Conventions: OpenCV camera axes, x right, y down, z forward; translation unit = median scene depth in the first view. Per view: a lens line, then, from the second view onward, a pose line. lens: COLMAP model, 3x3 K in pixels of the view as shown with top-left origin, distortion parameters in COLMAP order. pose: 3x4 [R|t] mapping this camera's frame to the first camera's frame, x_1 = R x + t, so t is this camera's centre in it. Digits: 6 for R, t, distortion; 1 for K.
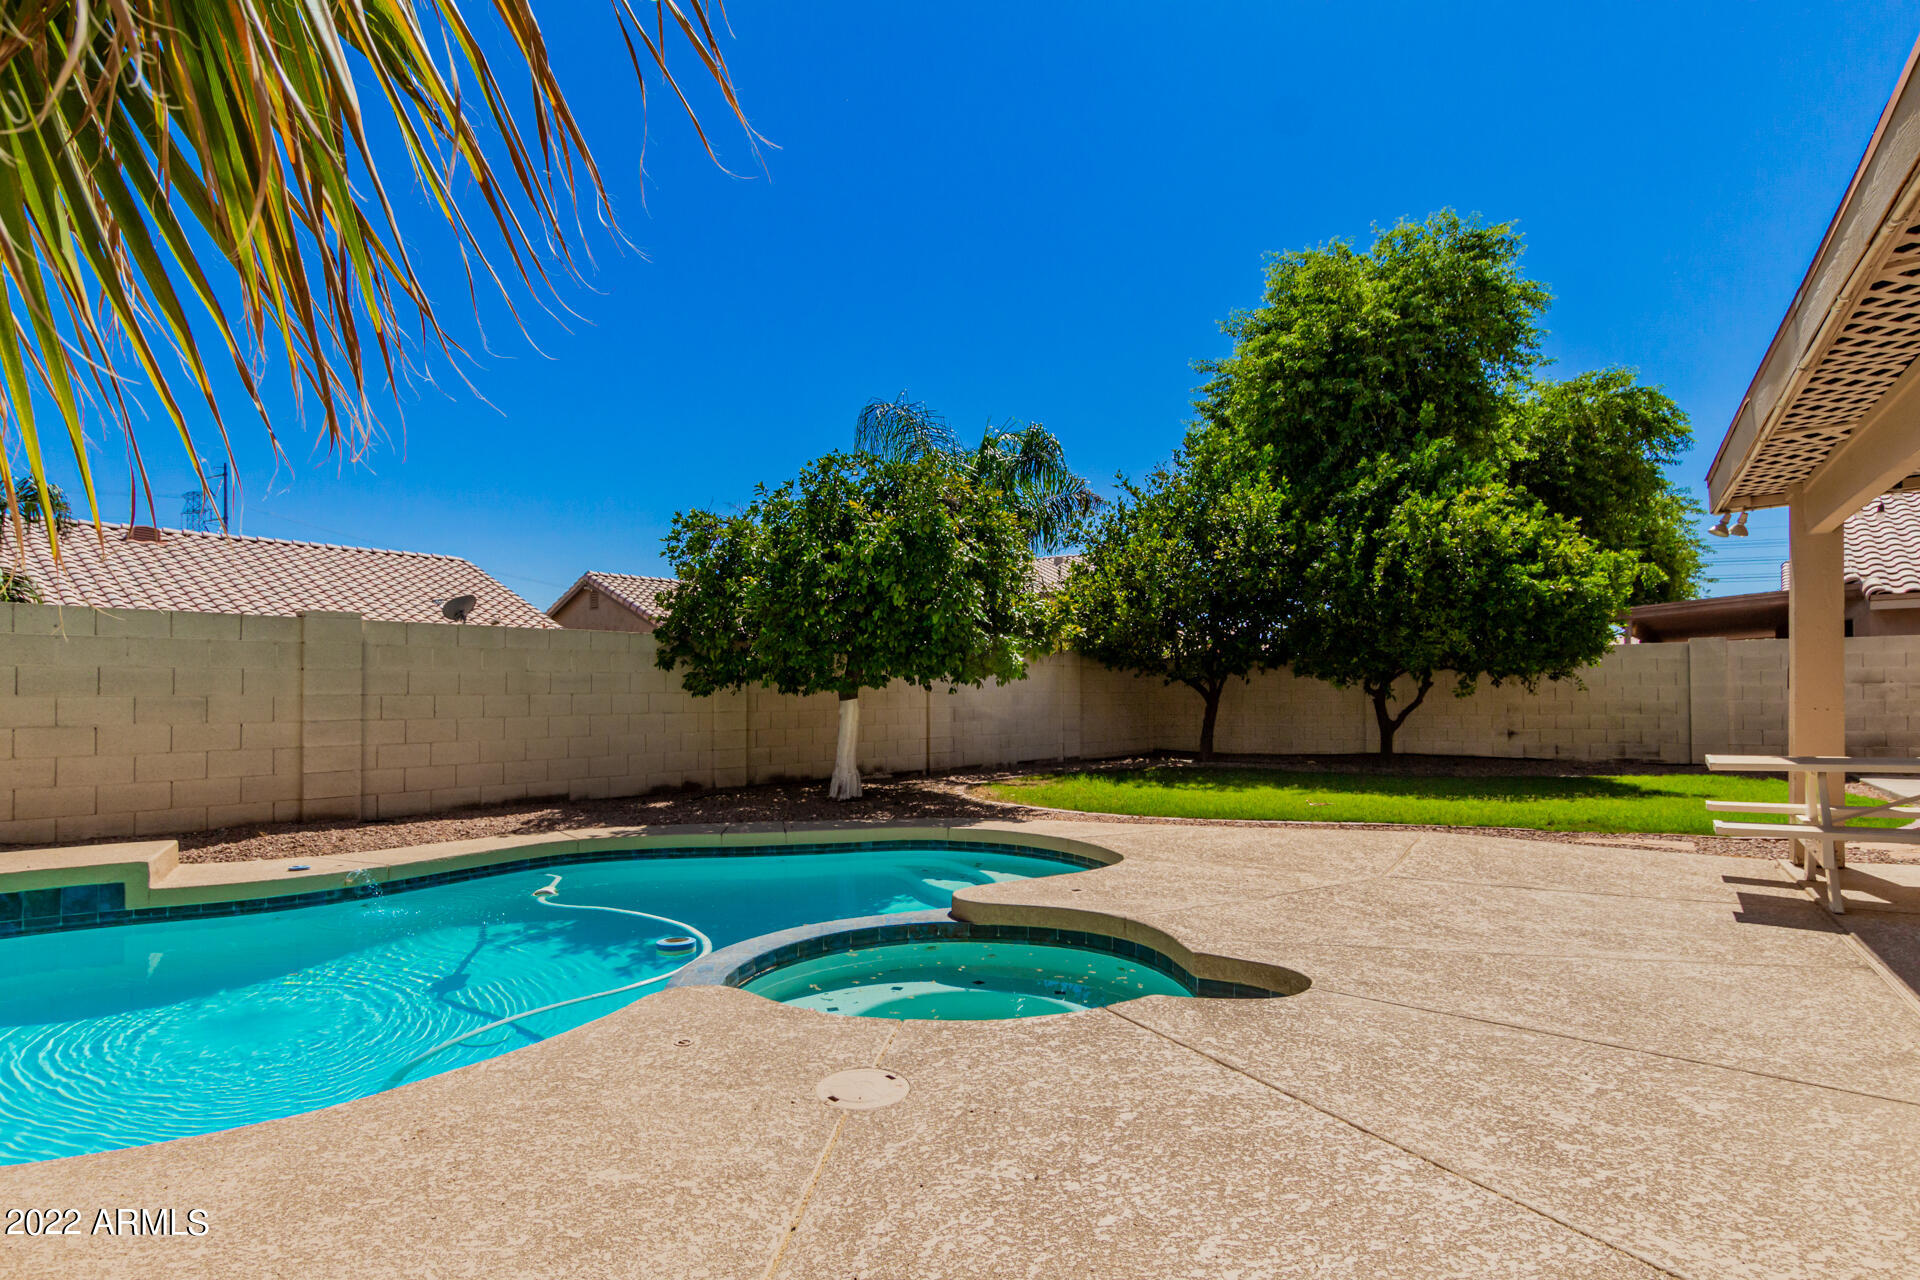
lens RADIAL K [[973.7, 0, 960.0], [0, 973.7, 640.0], [0, 0, 1]] dist [0.001670, 0.000338]
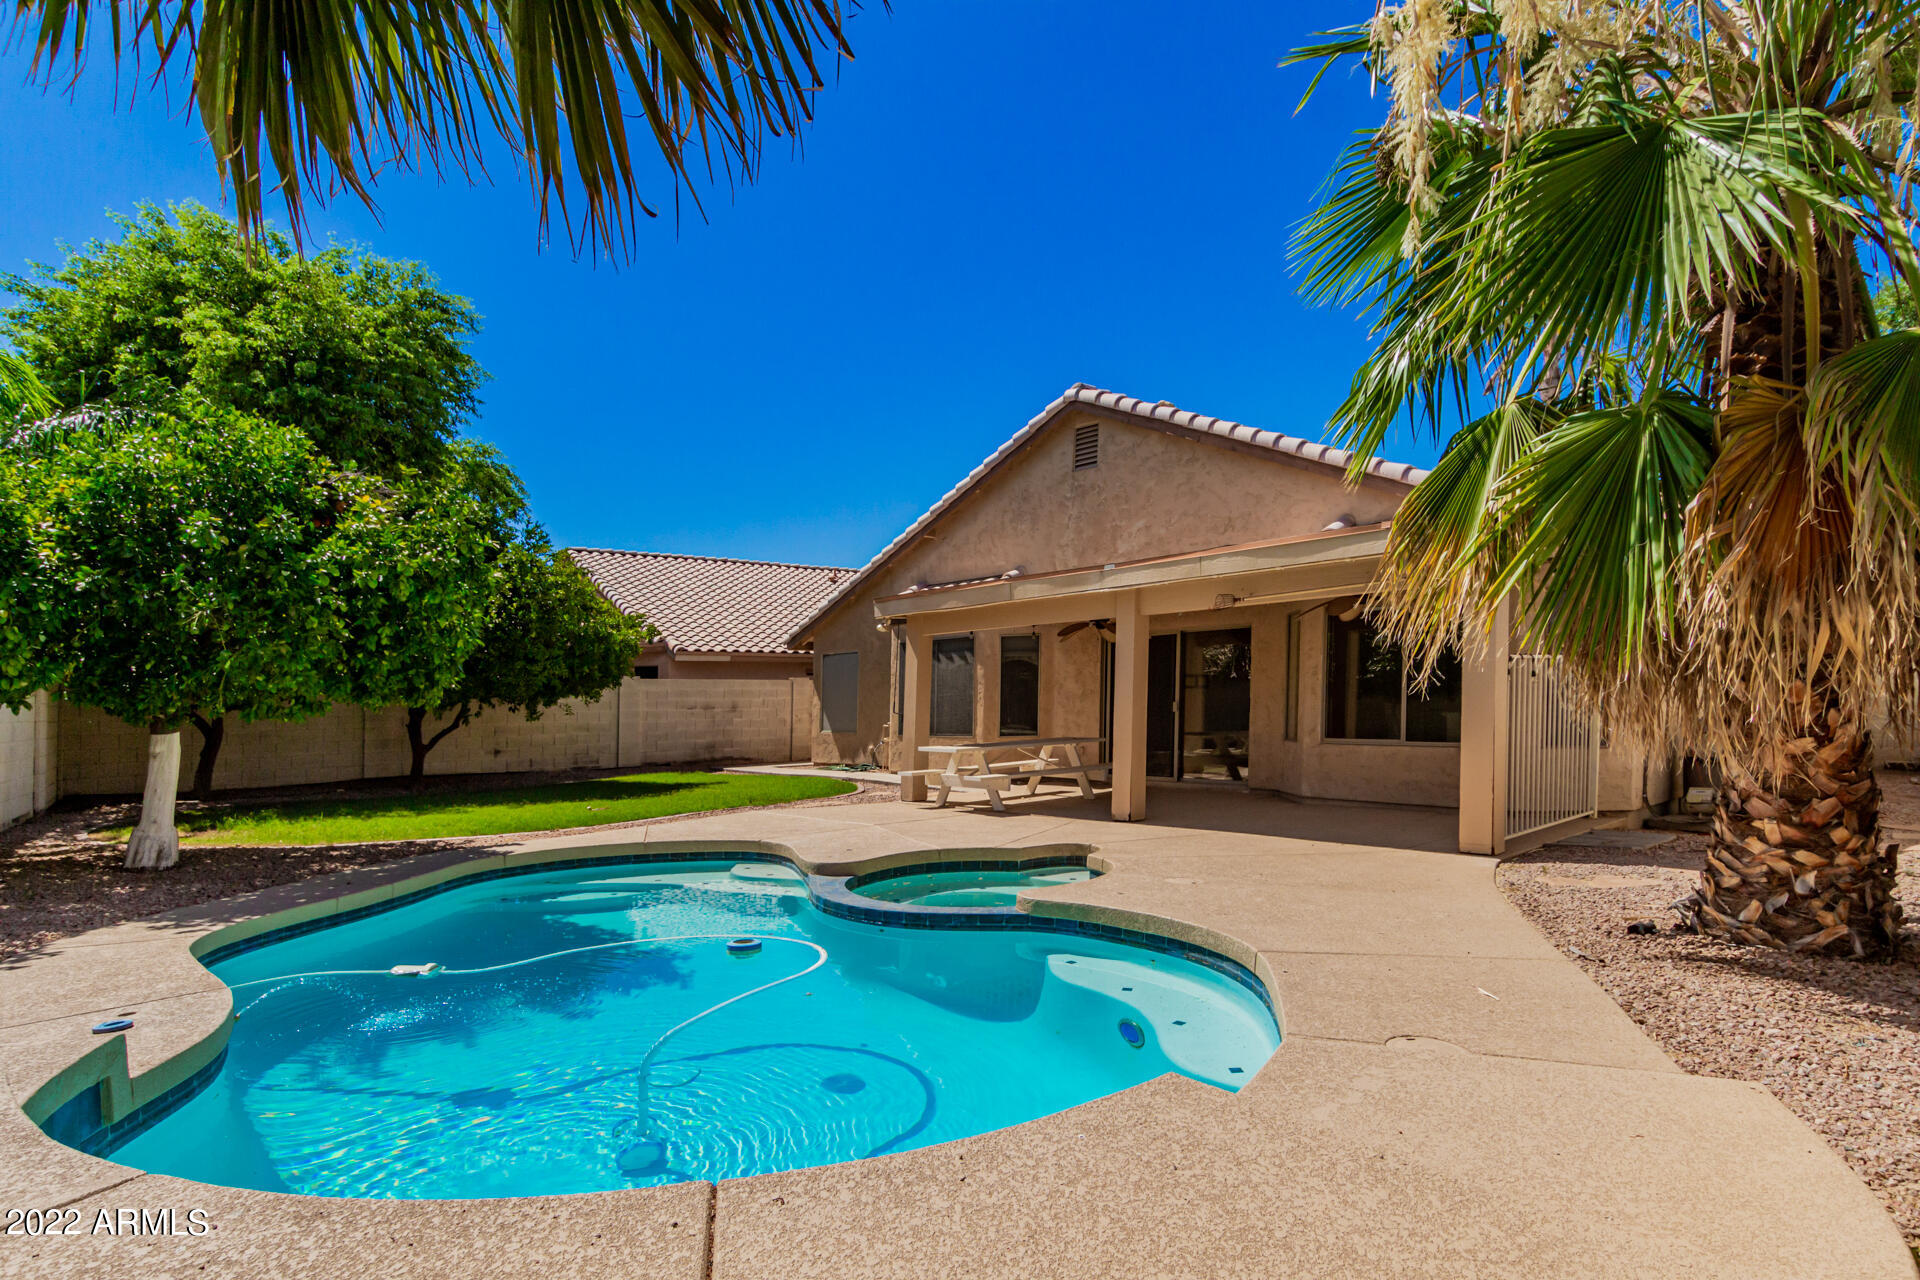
lens RADIAL K [[964.9, 0, 955.3], [0, 964.9, 708.5], [0, 0, 1]] dist [-0.000584, -0.000072]
pose [[0.299745, -0.000076, 0.954019, -0.482645], [-0.041360, 0.999059, 0.013074, 0.007170], [-0.953122, -0.043378, 0.299460, 0.165282]]
